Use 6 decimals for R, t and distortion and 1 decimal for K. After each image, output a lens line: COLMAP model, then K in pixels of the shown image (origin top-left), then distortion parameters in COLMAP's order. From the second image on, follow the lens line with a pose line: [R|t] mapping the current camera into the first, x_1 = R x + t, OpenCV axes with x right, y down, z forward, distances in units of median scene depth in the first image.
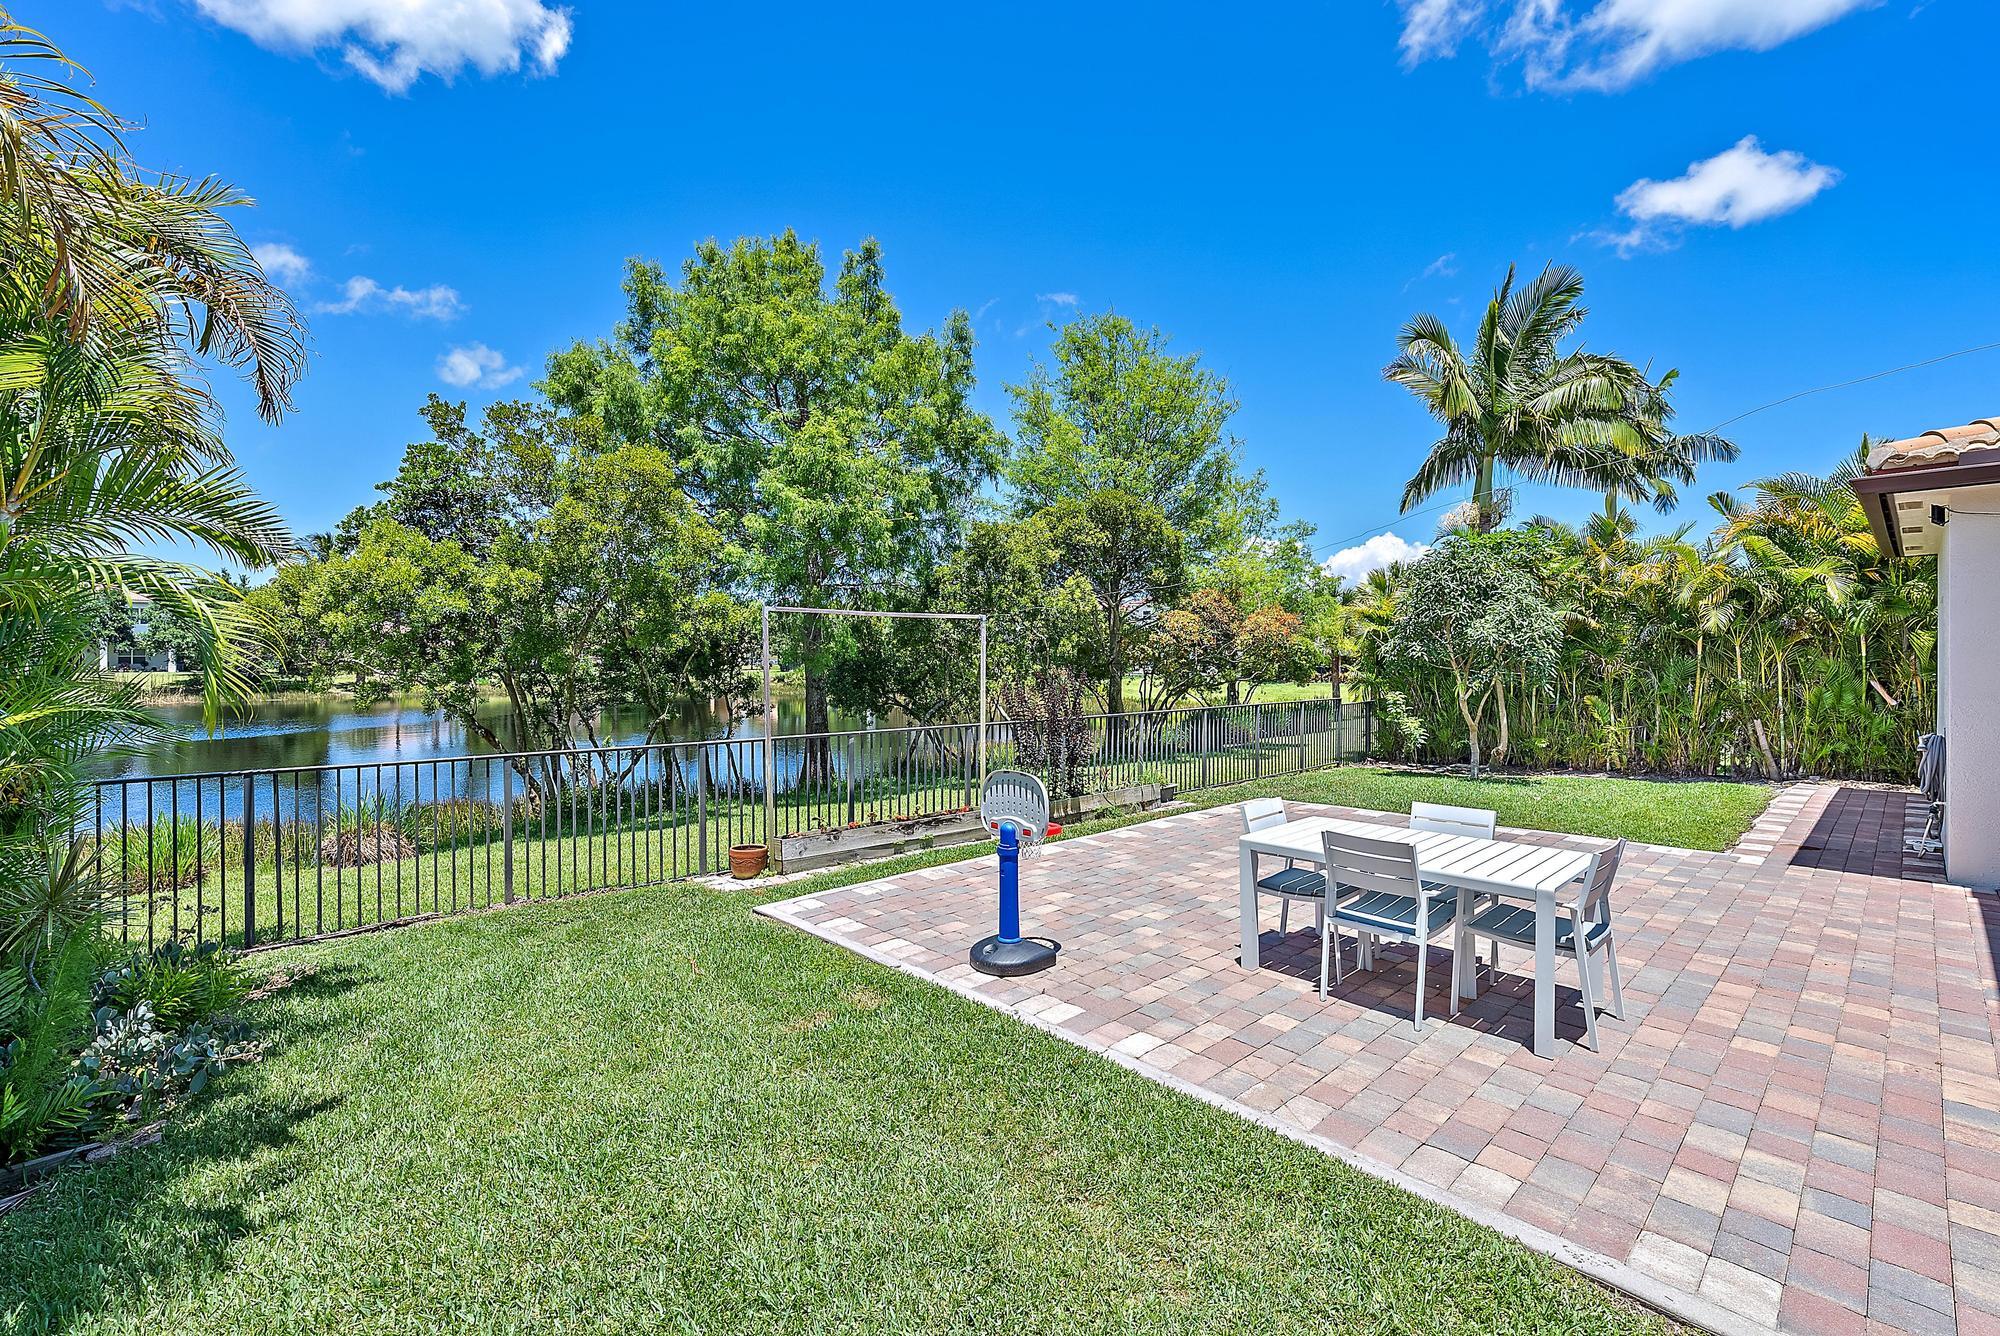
lens RADIAL K [[850.2, 0, 1000.8], [0, 850.2, 667.8], [0, 0, 1]] dist [0.003465, -0.000225]
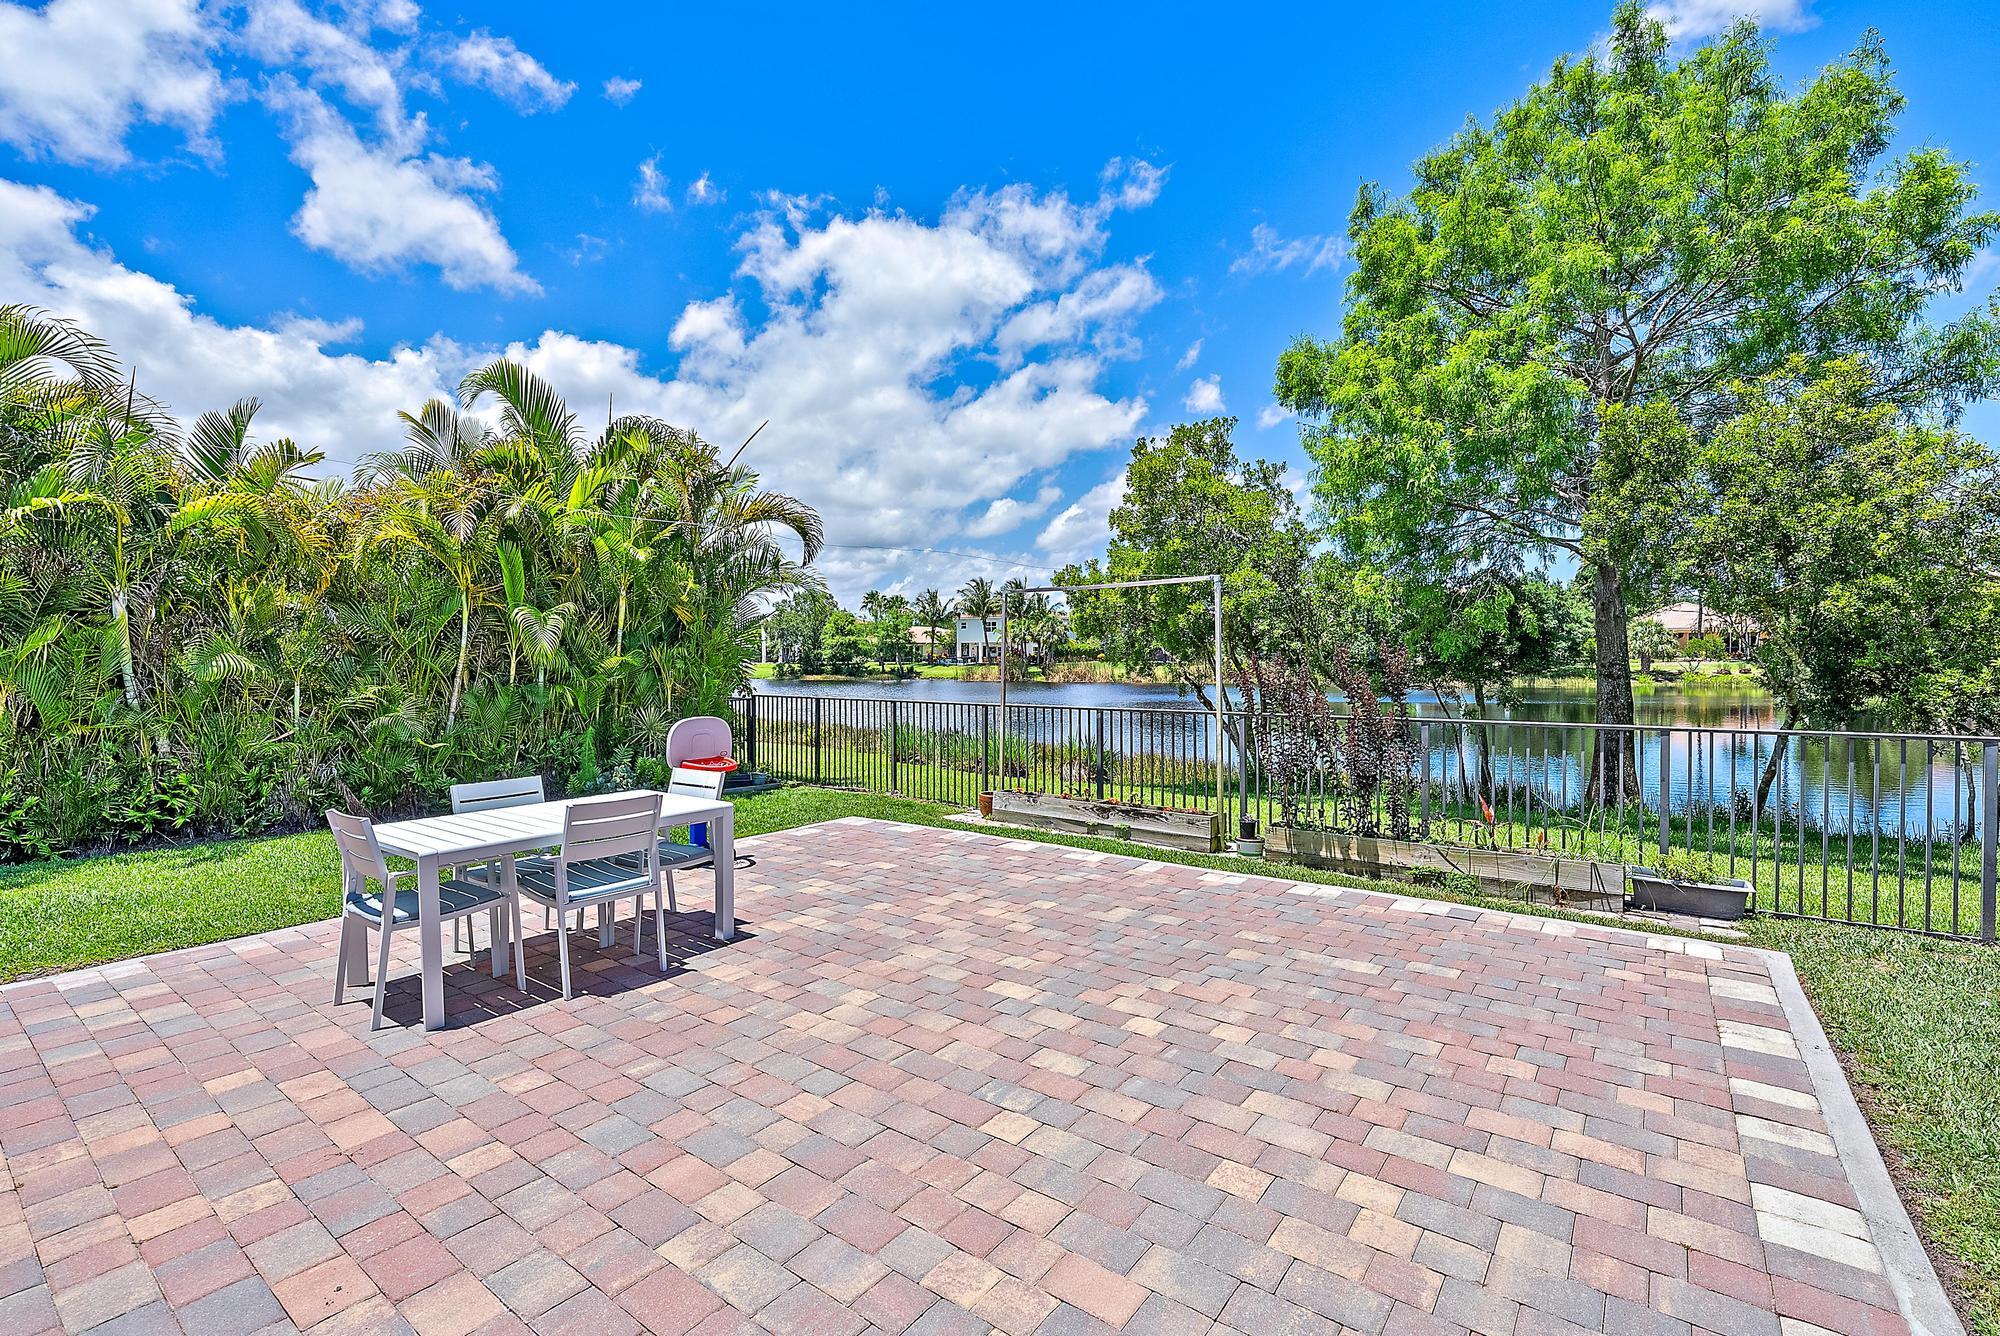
lens RADIAL K [[850.2, 0, 1002.9], [0, 850.2, 666.2], [0, 0, 1]] dist [0.003465, -0.000225]
pose [[0.191671, 0.013995, -0.981359, 1.117591], [-0.002891, 0.999902, 0.013695, 0.013553], [0.981455, 0.000212, 0.191693, 0.957411]]
